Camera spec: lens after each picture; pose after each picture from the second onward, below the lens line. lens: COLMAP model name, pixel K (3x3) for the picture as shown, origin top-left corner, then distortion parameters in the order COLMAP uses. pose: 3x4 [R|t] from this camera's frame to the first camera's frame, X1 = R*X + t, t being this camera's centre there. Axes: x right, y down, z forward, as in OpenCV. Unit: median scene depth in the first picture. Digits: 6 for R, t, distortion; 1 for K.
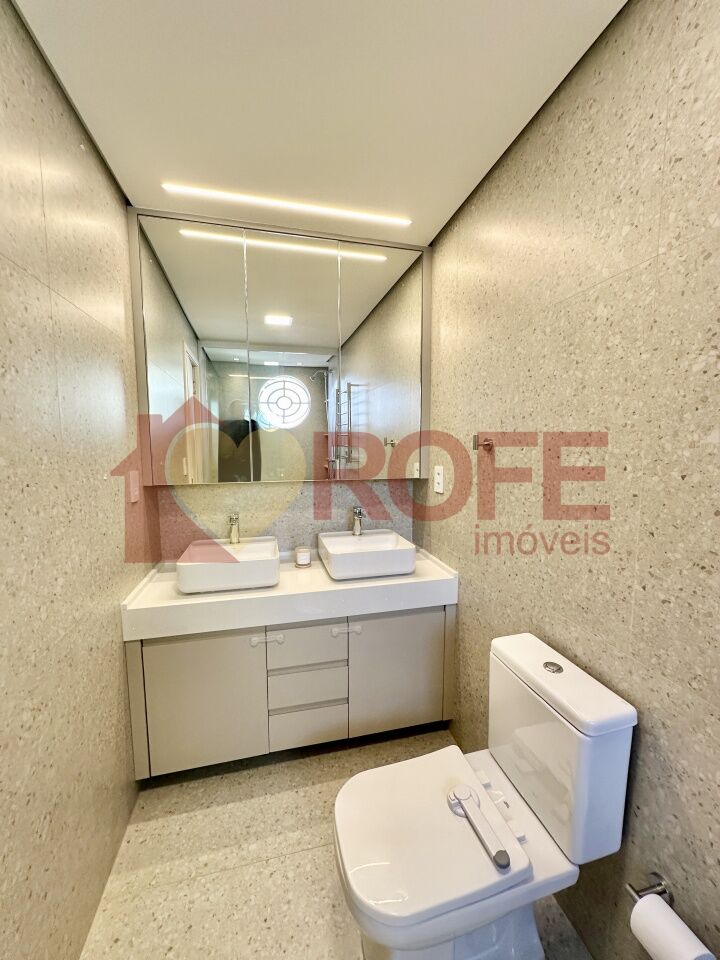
lens RADIAL K [[384.0, 0, 362.5], [0, 384.0, 480.5], [0, 0, 1]] dist [-0.003950, 0.000783]
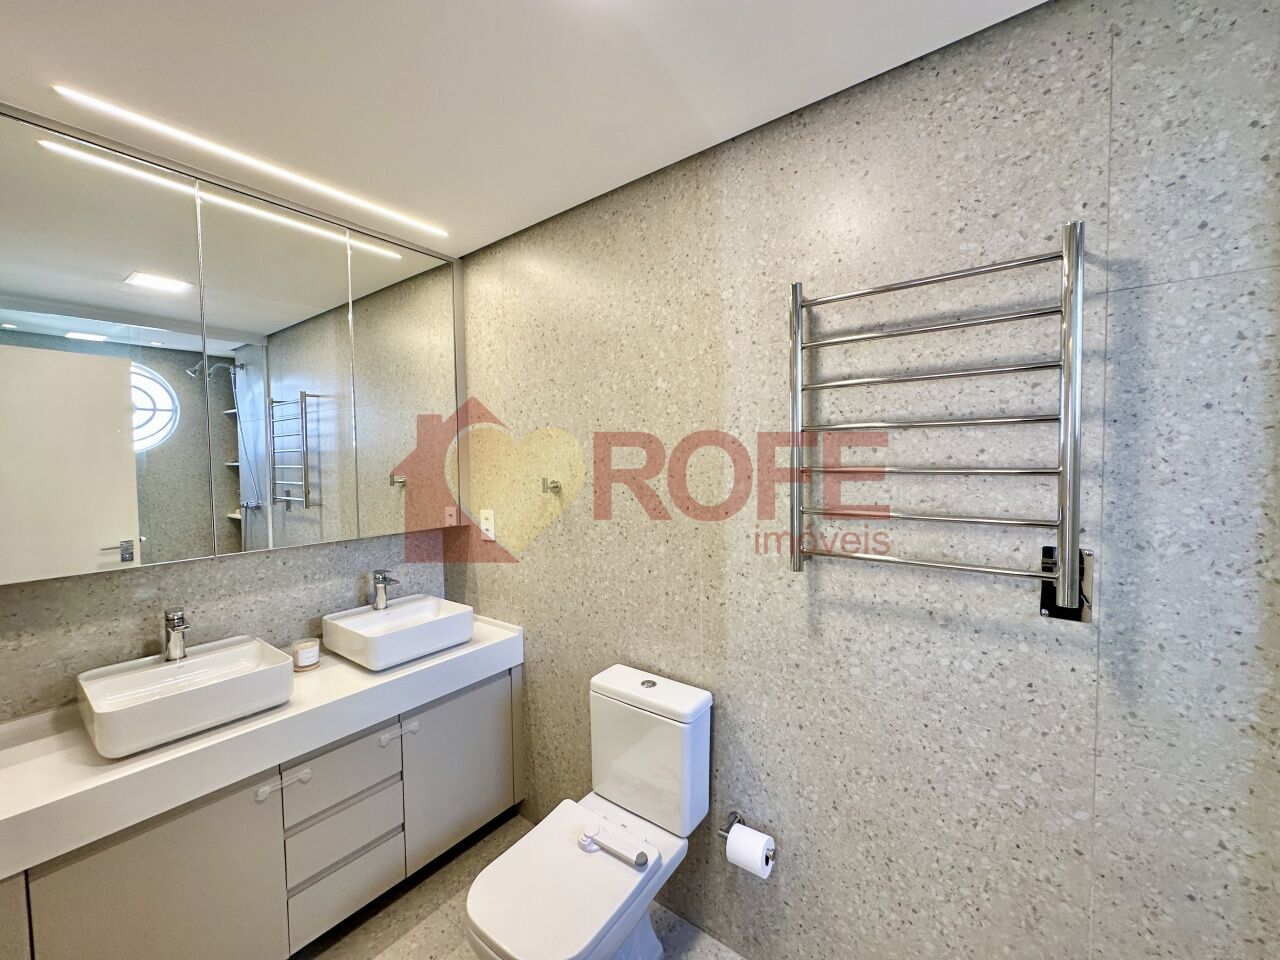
lens RADIAL K [[512.0, 0, 642.2], [0, 512.0, 478.5], [0, 0, 1]] dist [-0.003950, 0.000783]
pose [[0.778404, -0.035096, 0.626782, -0.369093], [0.076052, 0.996354, -0.038660, -0.054586], [-0.623140, 0.077761, 0.778235, -0.184079]]
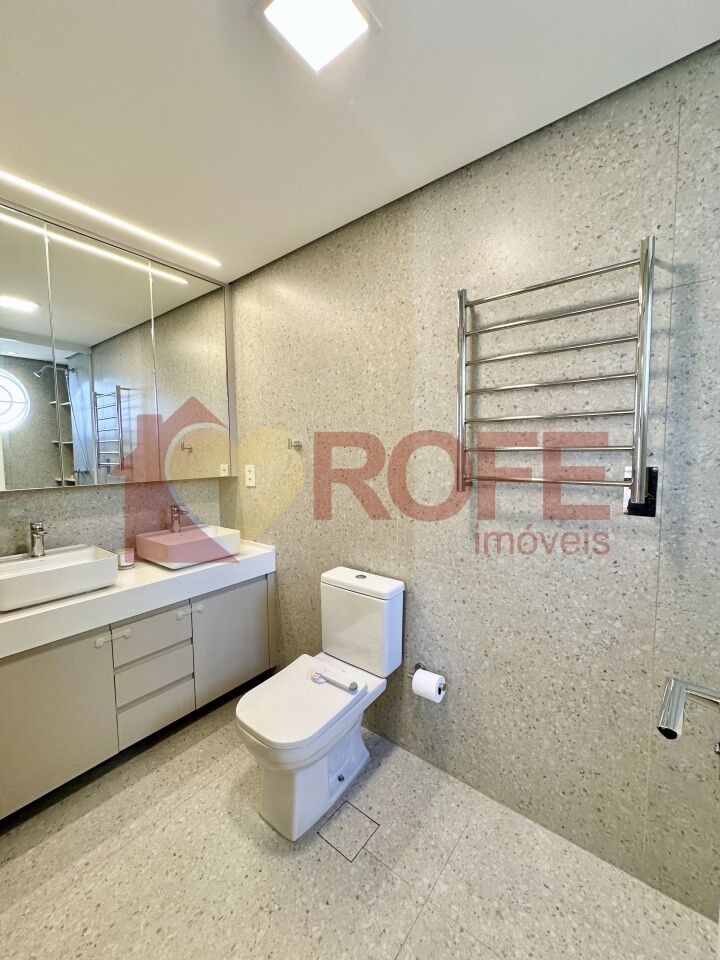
lens RADIAL K [[384.8, 0, 361.0], [0, 384.8, 479.5], [0, 0, 1]] dist [-0.002294, 0.000483]
pose [[0.789874, -0.052679, 0.611002, -0.401929], [0.071710, 0.997403, -0.006710, 0.063575], [-0.609062, 0.049115, 0.791600, -0.273376]]
